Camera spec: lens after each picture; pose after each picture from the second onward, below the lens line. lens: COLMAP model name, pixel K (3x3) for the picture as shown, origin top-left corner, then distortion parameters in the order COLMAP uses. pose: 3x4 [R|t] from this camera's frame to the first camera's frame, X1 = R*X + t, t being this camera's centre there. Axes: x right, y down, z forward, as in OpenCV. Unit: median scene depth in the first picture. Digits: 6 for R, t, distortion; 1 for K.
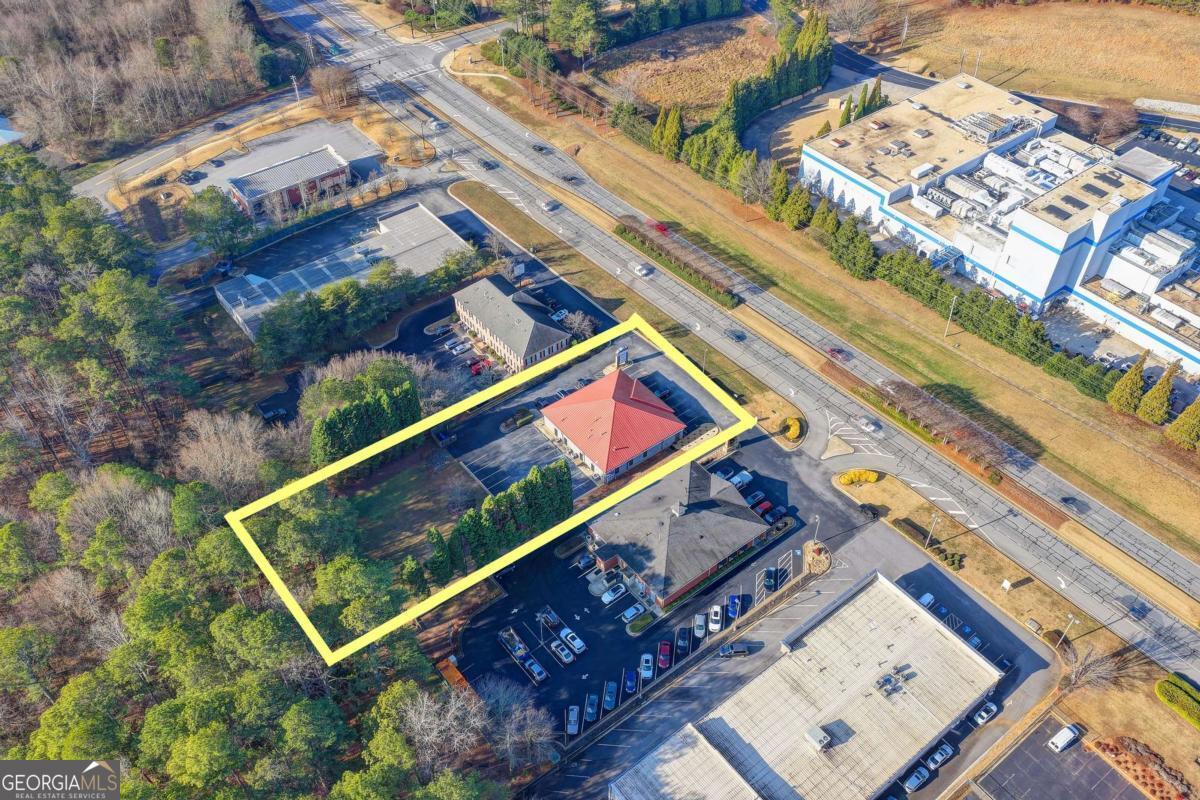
lens RADIAL K [[993.6, 0, 603.3], [0, 993.6, 403.3], [0, 0, 1]] dist [-0.014362, 0.038183]
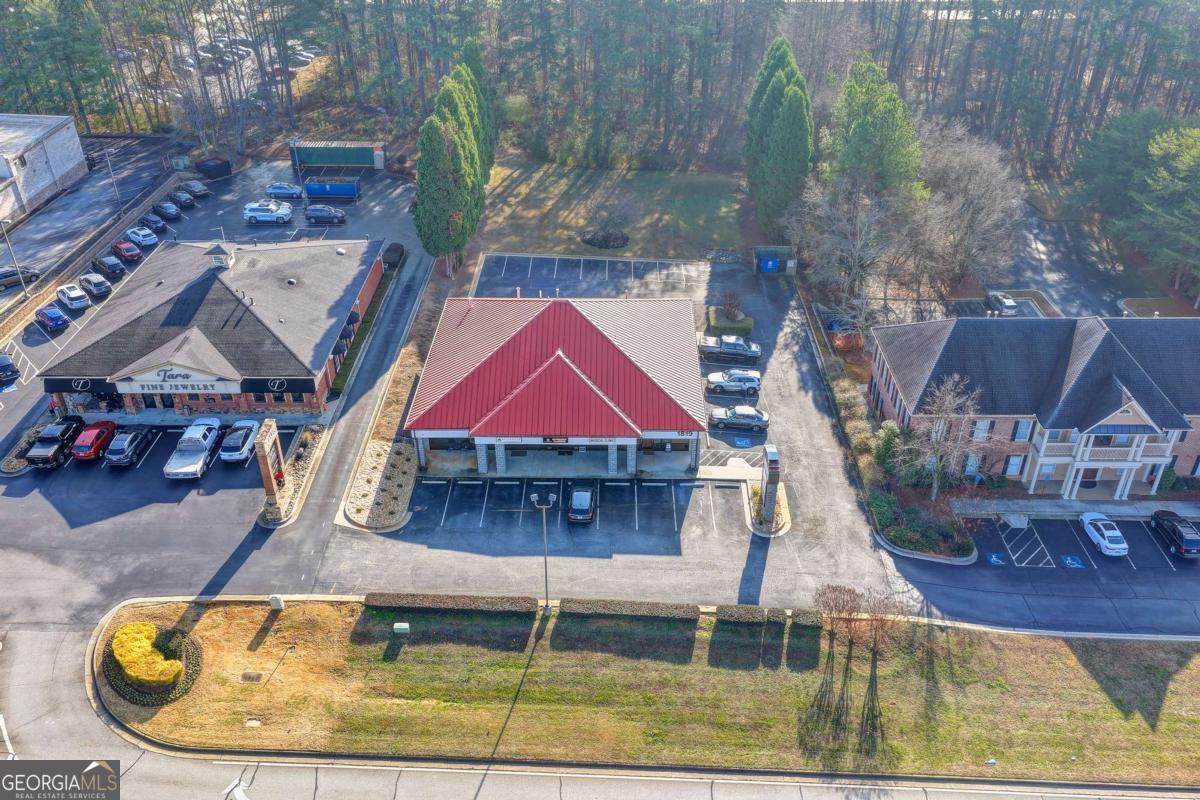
lens RADIAL K [[993.6, 0, 603.3], [0, 993.6, 403.3], [0, 0, 1]] dist [-0.014362, 0.038183]
pose [[-0.626228, 0.421107, -0.656131, 0.227932], [-0.544093, 0.366702, 0.754647, -0.243837], [0.558391, 0.829577, -0.000518, 0.876125]]
